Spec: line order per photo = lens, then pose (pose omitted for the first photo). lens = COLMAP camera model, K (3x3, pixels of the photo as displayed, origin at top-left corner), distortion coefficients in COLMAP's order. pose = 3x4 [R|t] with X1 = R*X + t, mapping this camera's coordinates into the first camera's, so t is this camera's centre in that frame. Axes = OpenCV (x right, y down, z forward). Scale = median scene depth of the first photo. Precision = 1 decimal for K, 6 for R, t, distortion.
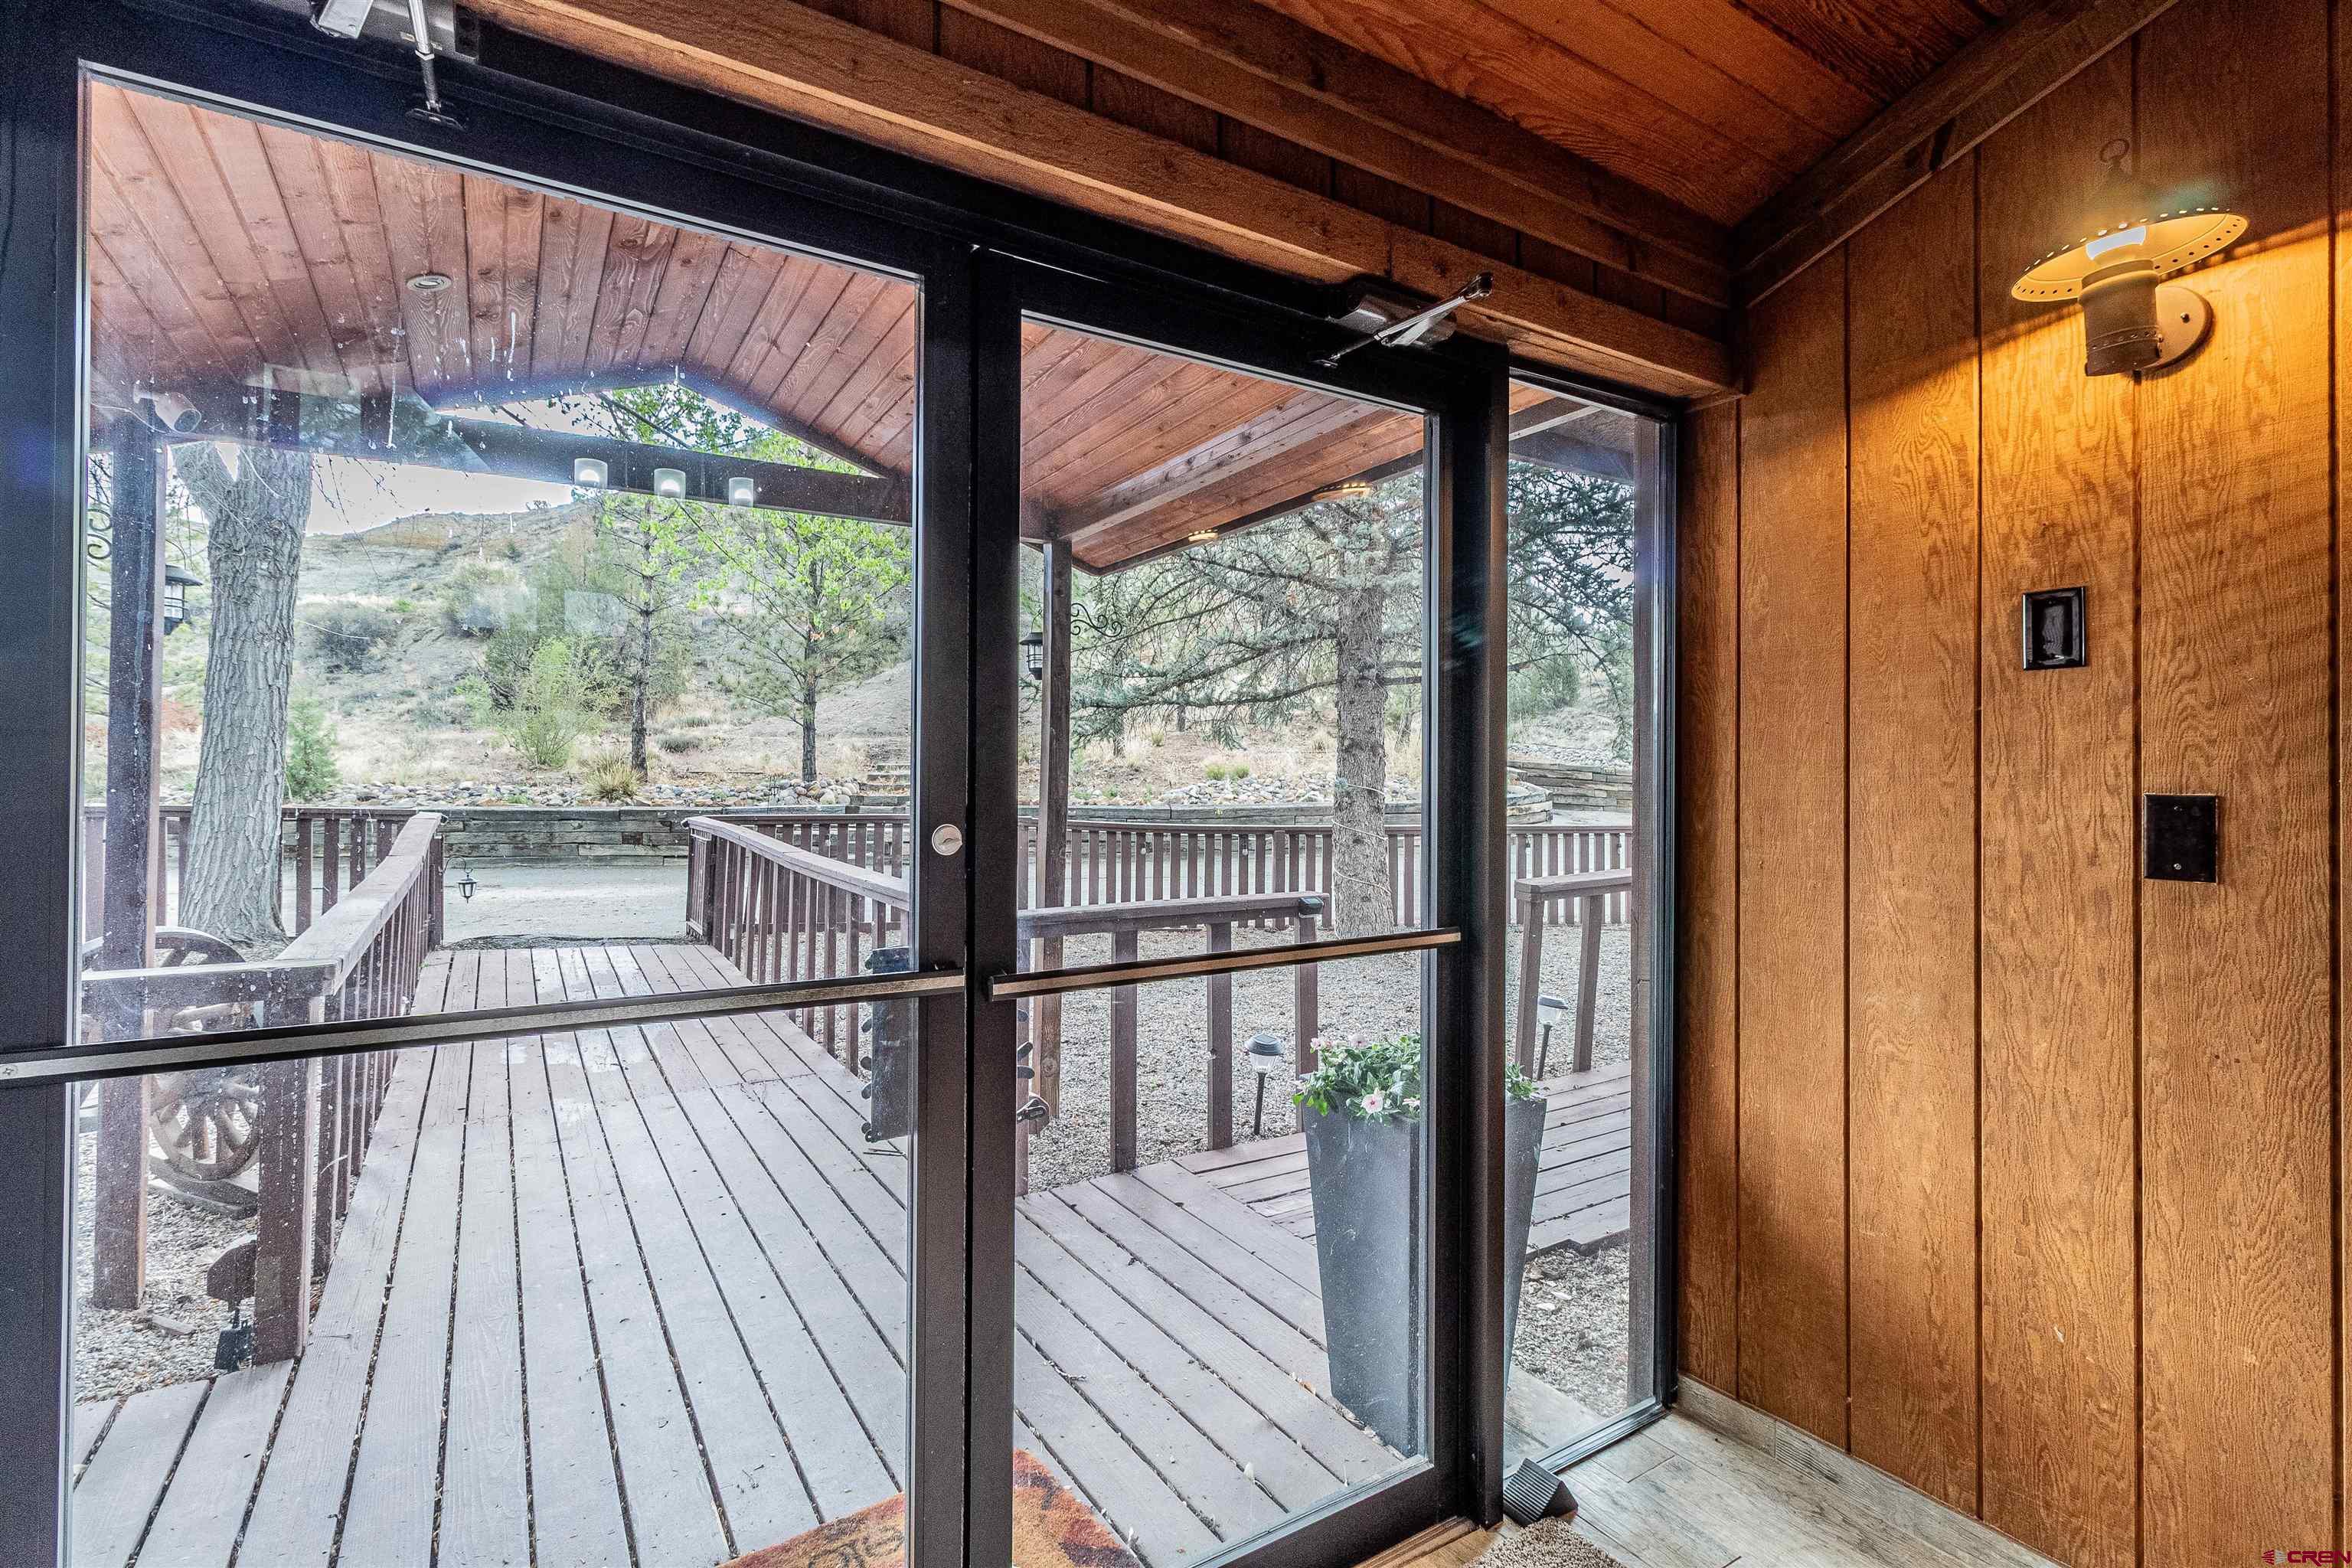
lens RADIAL K [[1090.2, 0, 1175.5], [0, 1090.2, 769.2], [0, 0, 1]] dist [0.005925, -0.000006]
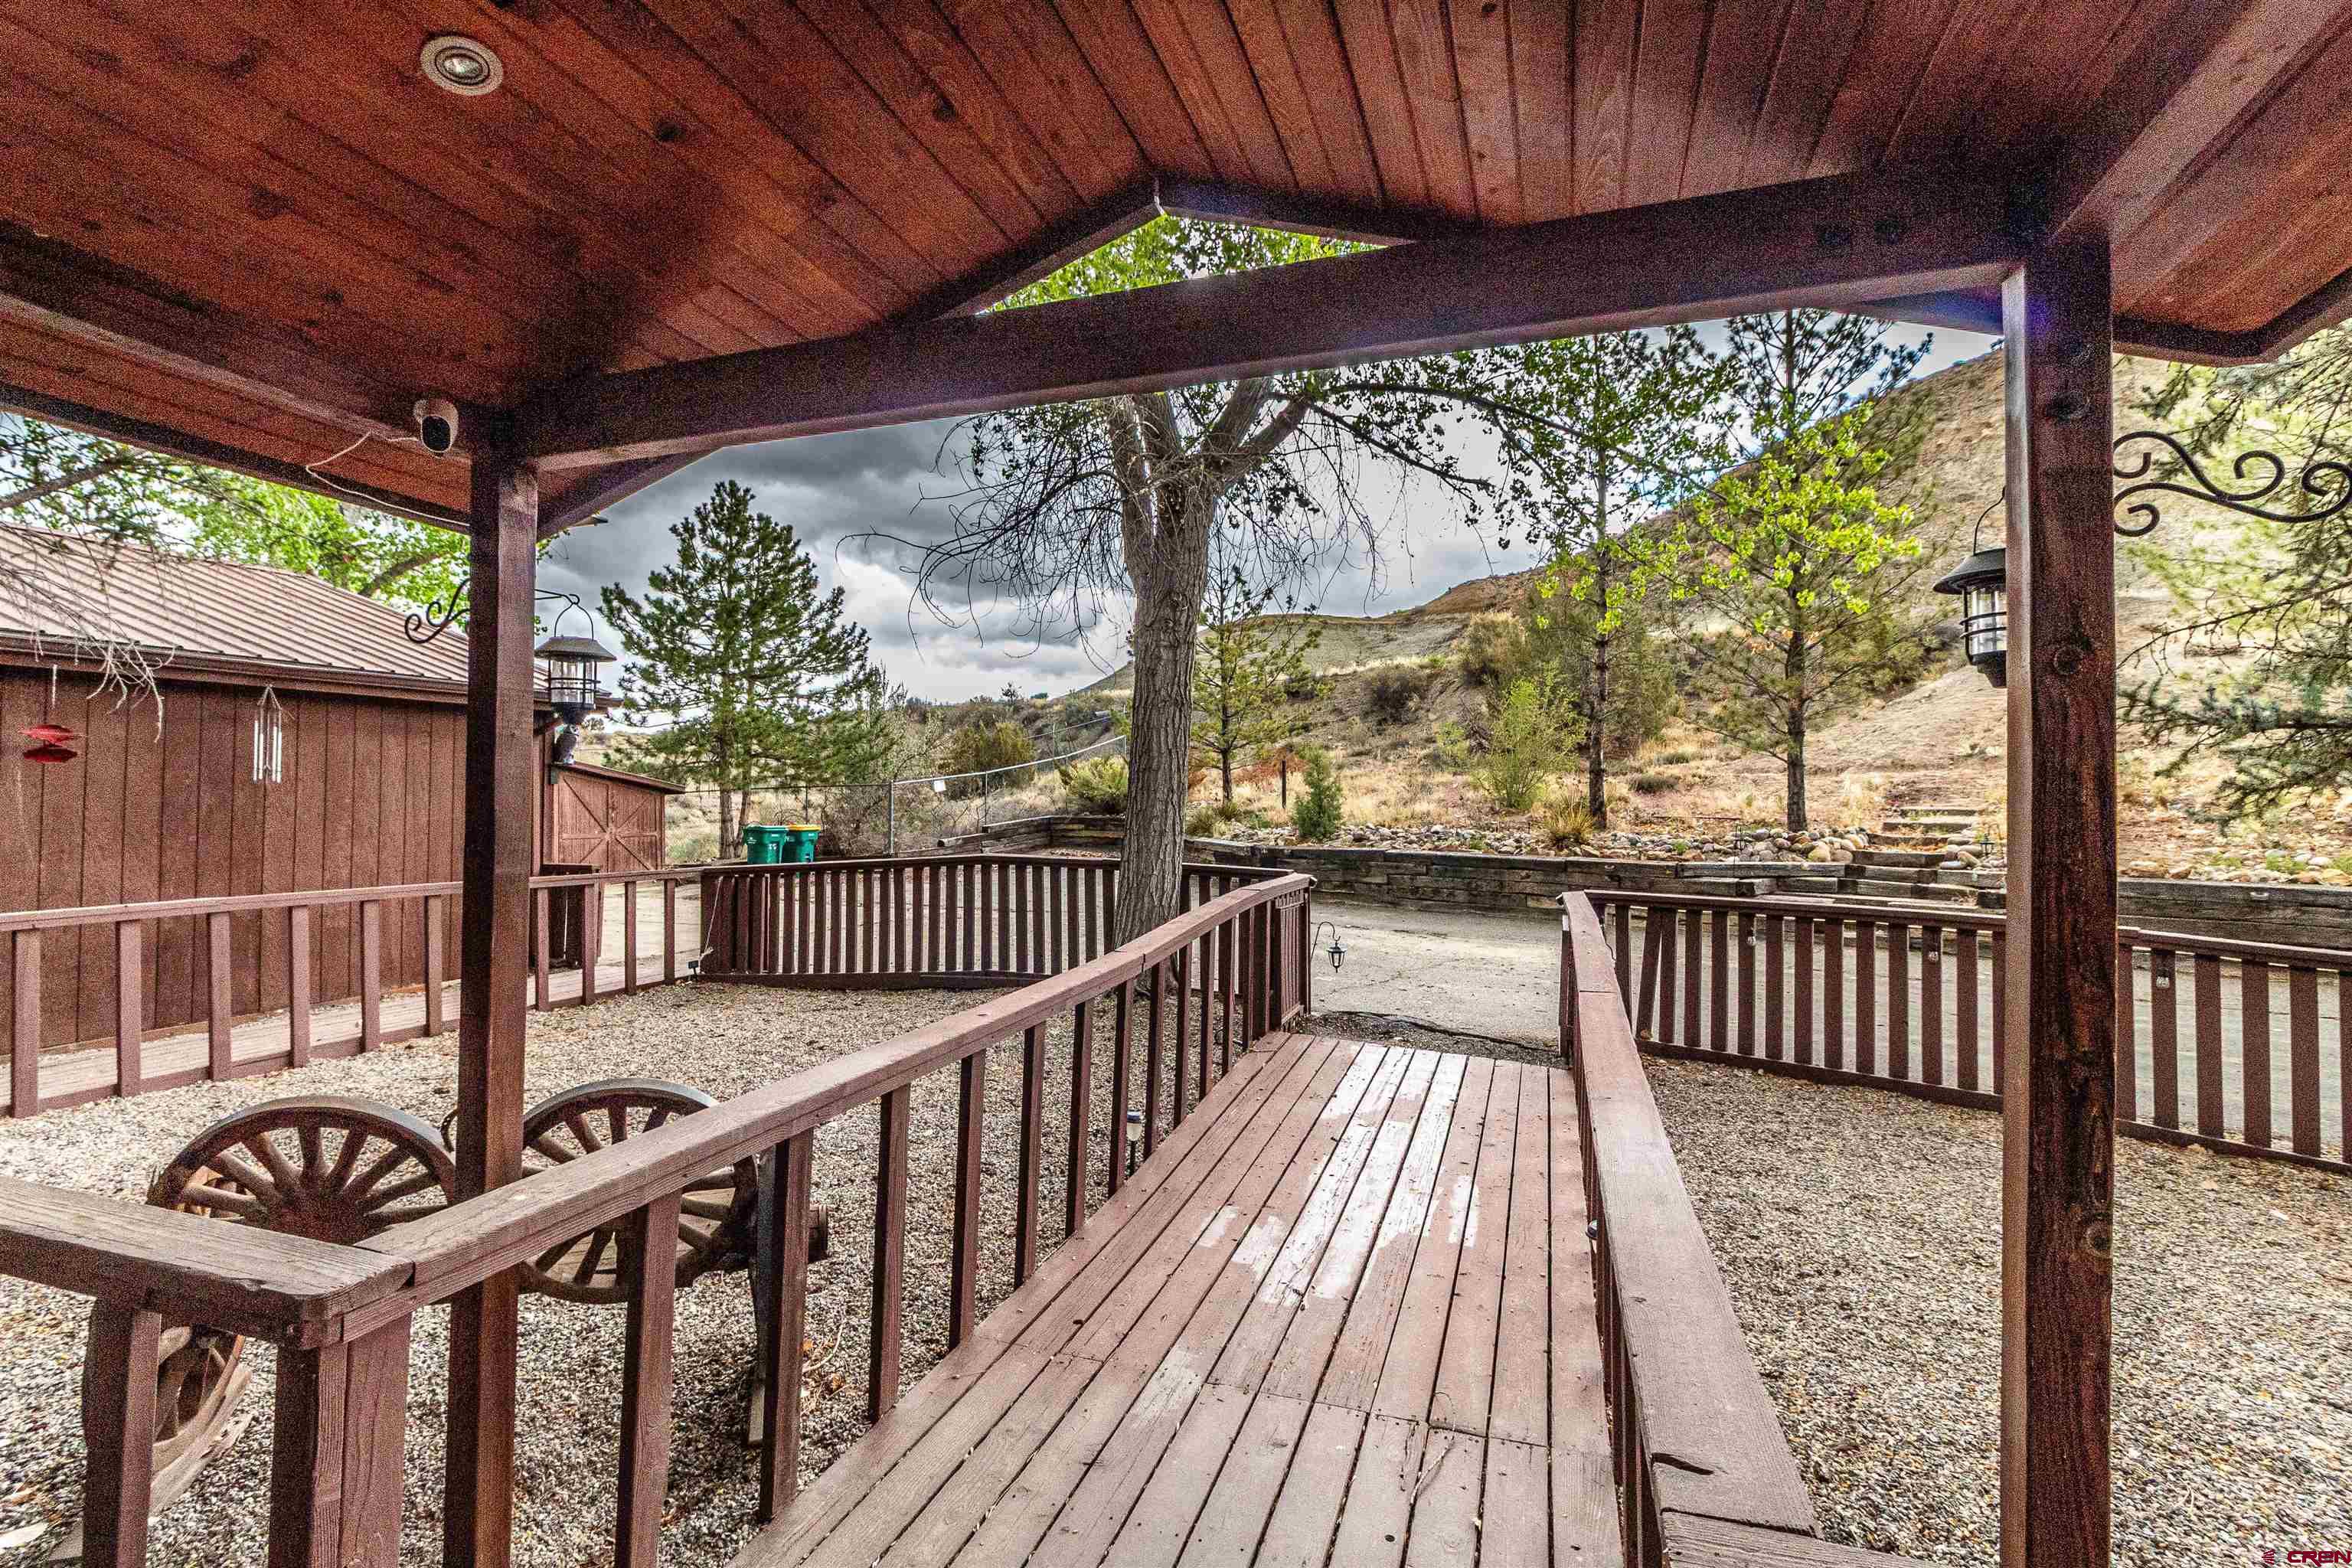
lens RADIAL K [[1090.2, 0, 1178.4], [0, 1090.2, 771.4], [0, 0, 1]] dist [0.005925, -0.000006]
pose [[0.635686, -0.021578, -0.771646, -0.006025], [0.001279, 0.999637, -0.026900, -0.011379], [0.771947, 0.016113, 0.635483, 0.141174]]
